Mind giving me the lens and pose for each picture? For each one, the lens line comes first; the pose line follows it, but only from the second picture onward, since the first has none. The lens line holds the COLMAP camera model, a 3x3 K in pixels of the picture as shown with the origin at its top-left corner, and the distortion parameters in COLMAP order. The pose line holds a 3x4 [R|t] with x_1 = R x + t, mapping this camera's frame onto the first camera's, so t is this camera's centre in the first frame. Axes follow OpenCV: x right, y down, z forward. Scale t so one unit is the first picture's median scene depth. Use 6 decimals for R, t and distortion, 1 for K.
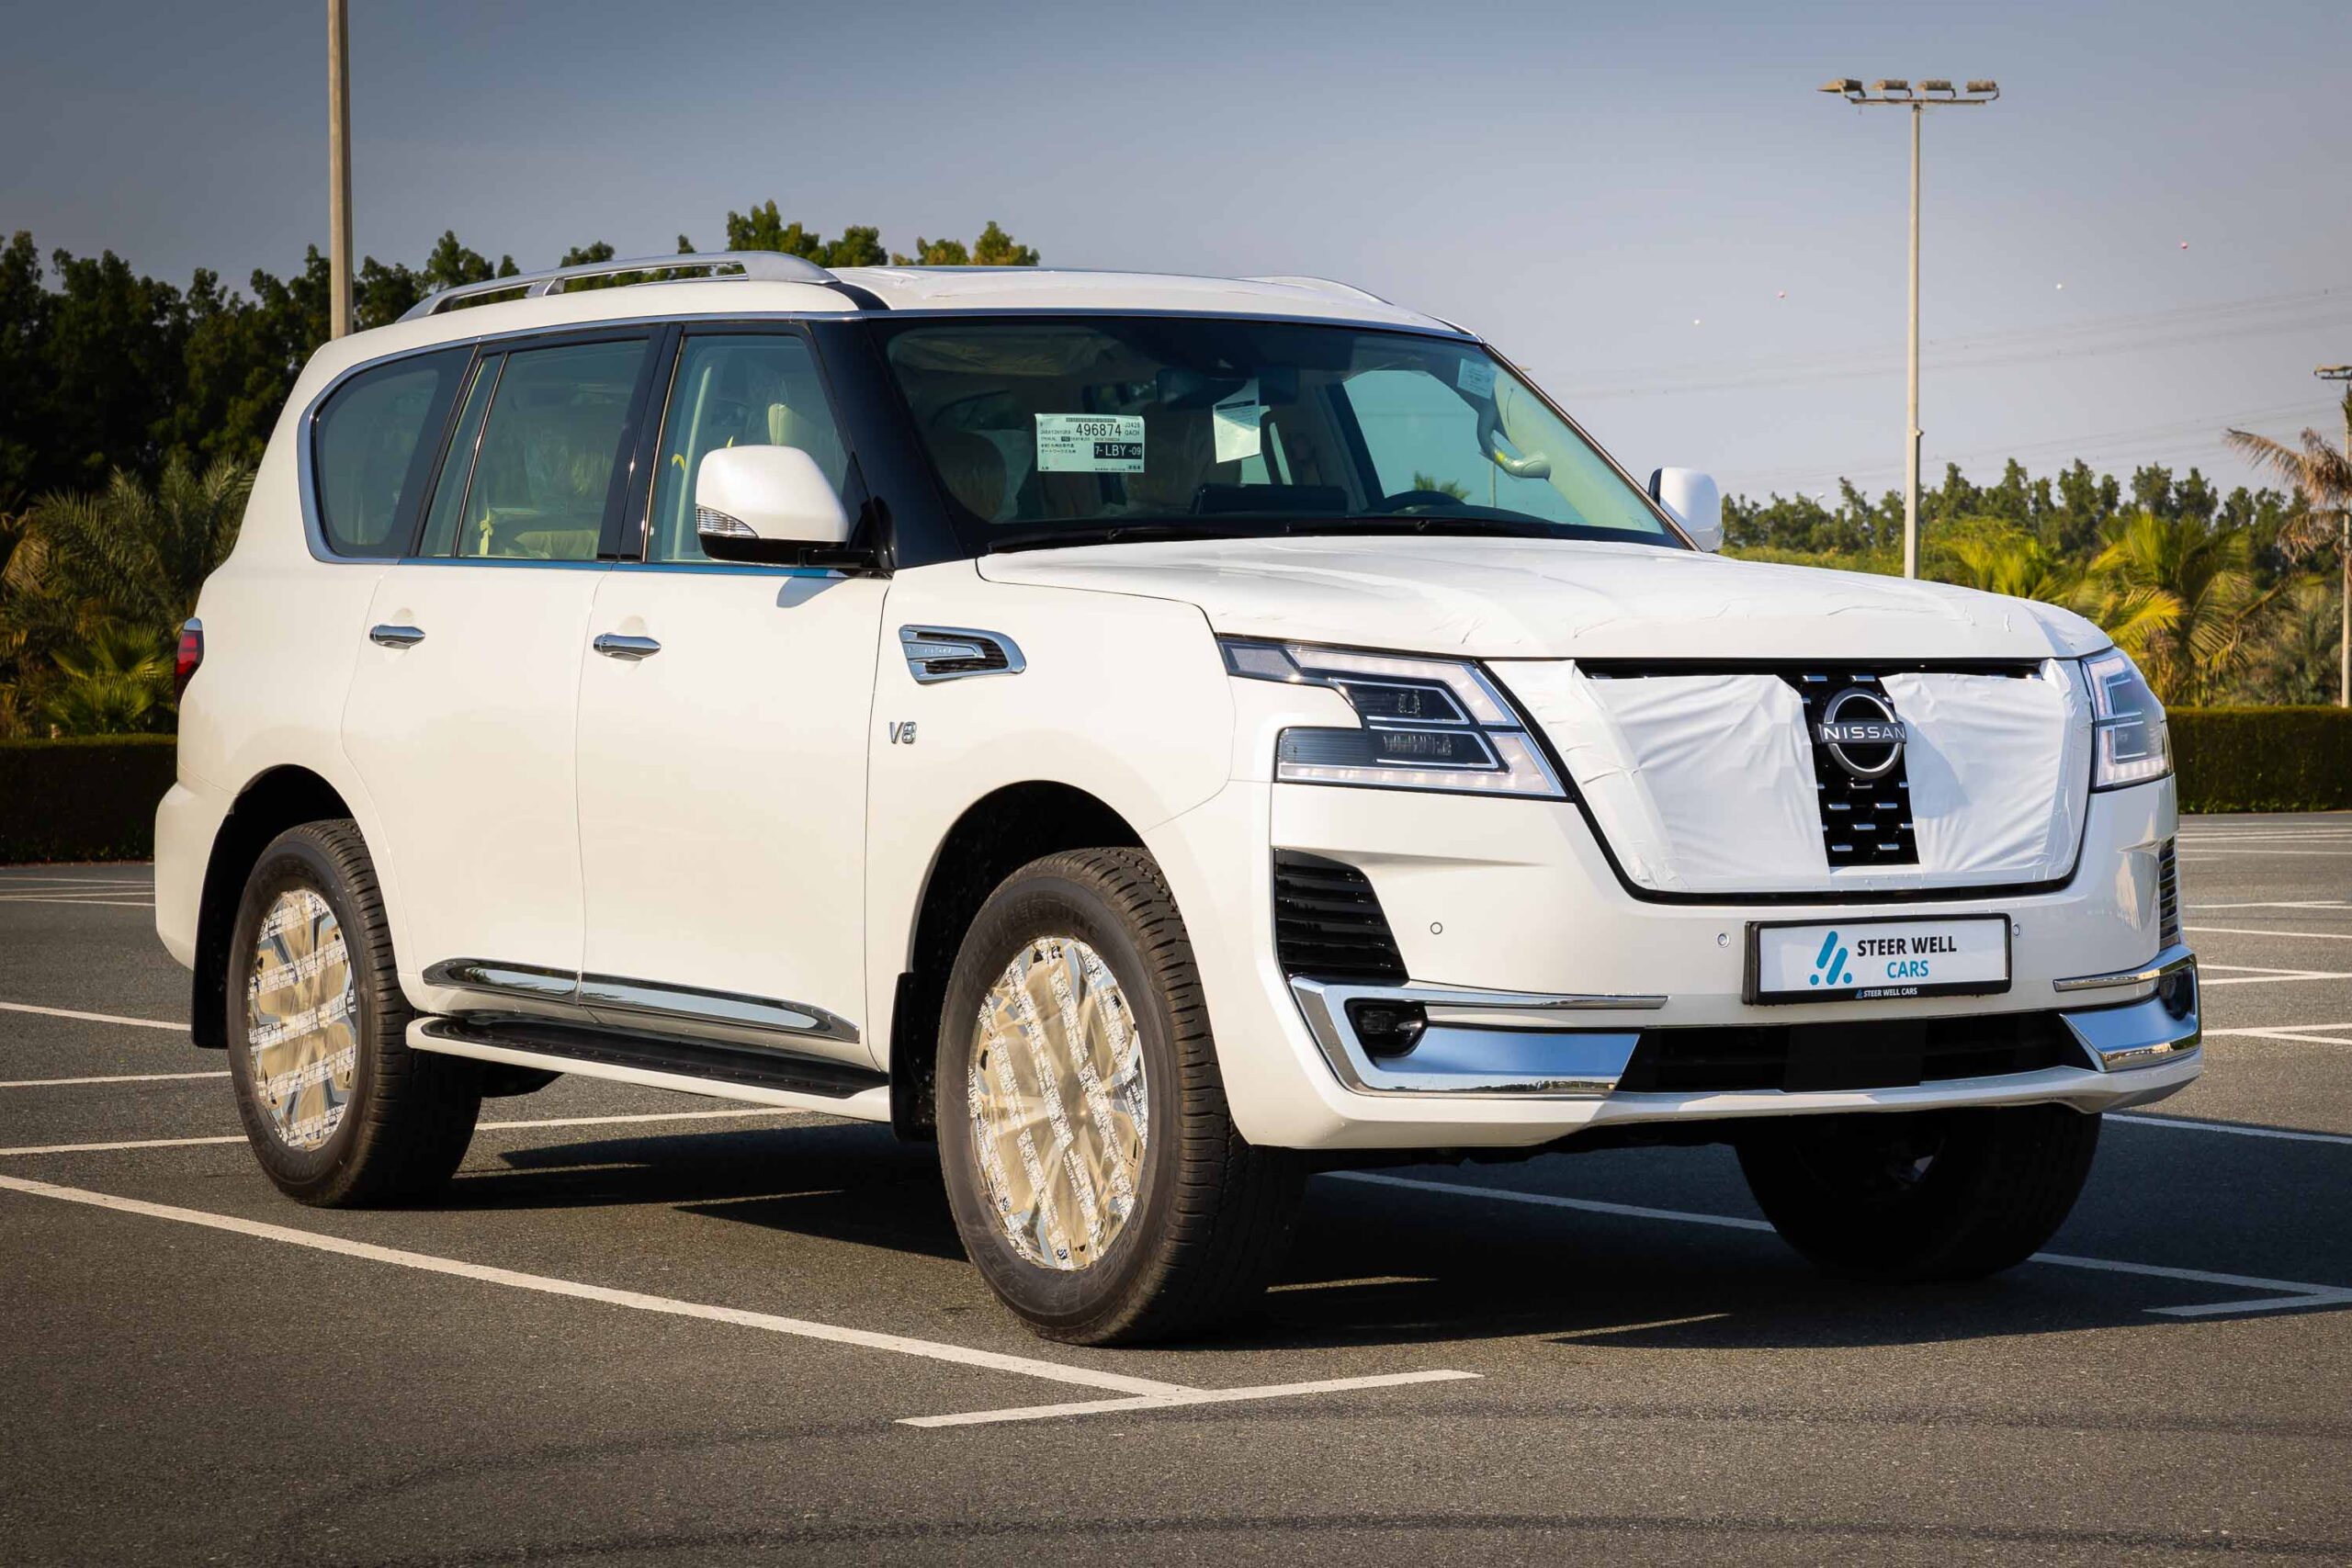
lens RADIAL K [[5744.5, 0, 1176.0], [0, 5744.5, 785.8], [0, 0, 1]] dist [-0.138767, 0.000000]
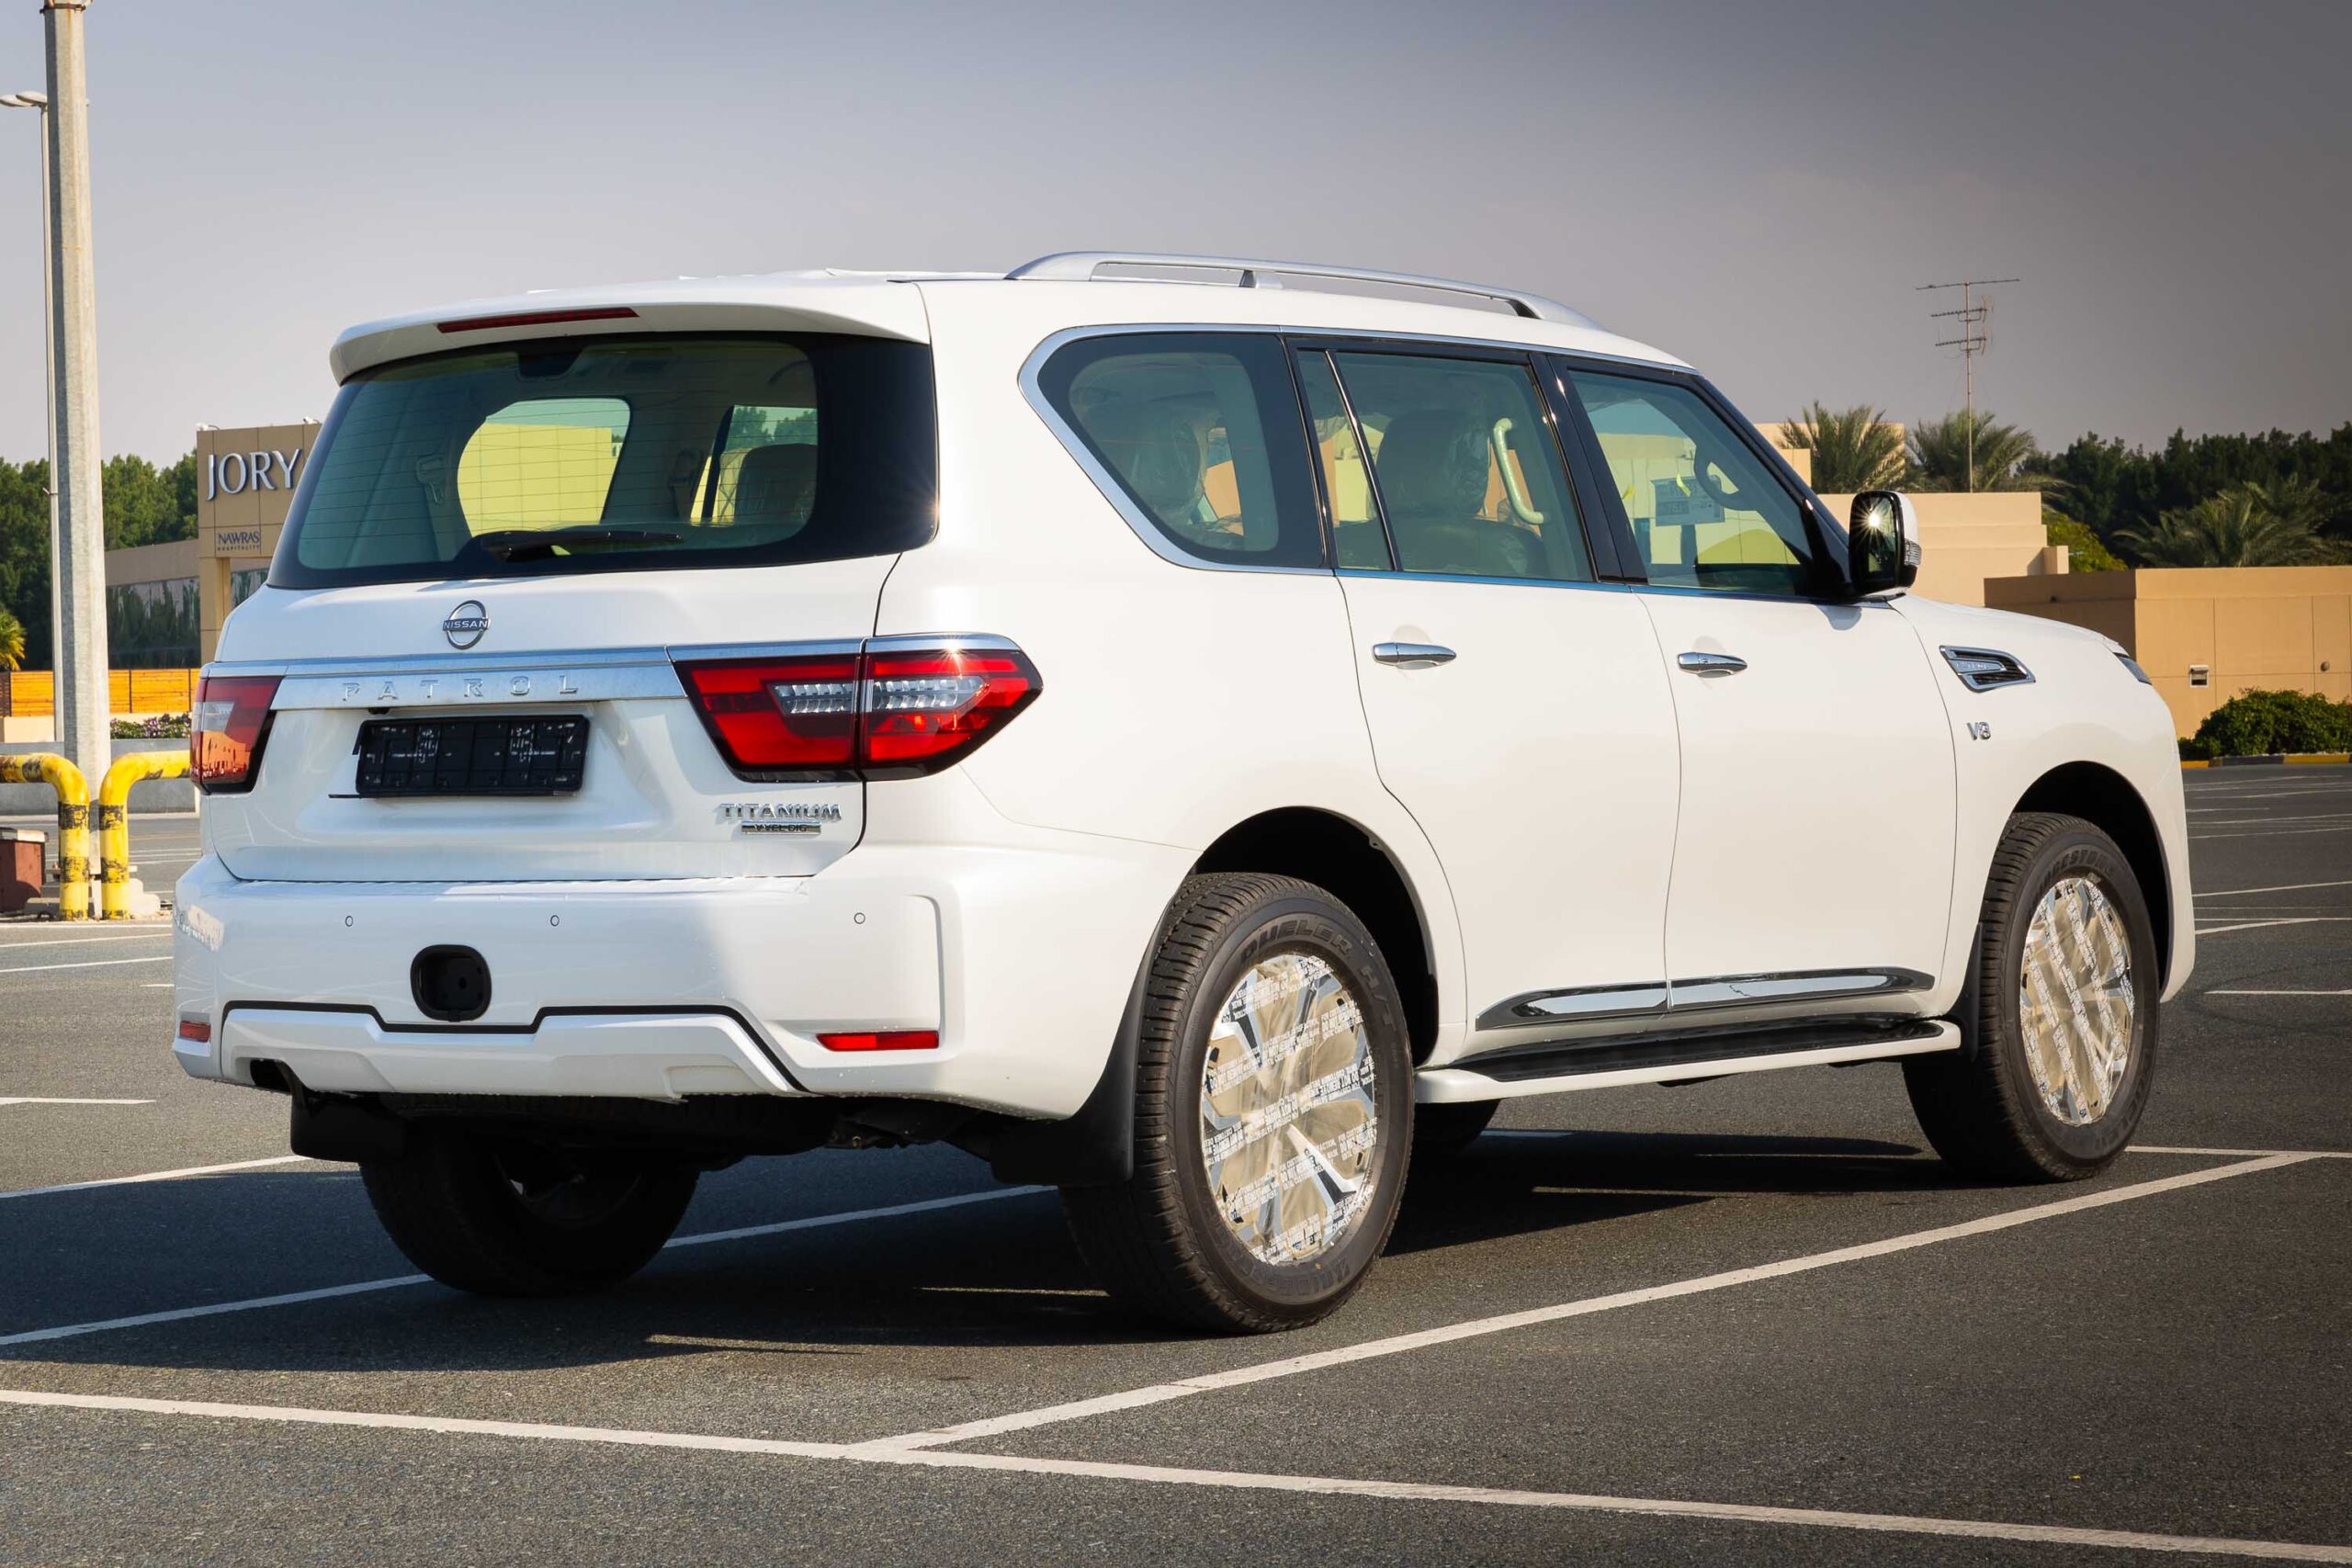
lens RADIAL K [[5744.5, 0, 1177.1], [0, 5744.5, 782.0], [0, 0, 1]] dist [-0.138767, 0.000000]
pose [[-0.369177, 0.000671, 0.929359, -1.211760], [0.045835, 0.998796, 0.017487, -0.029722], [-0.928228, 0.049053, -0.368763, 1.719967]]
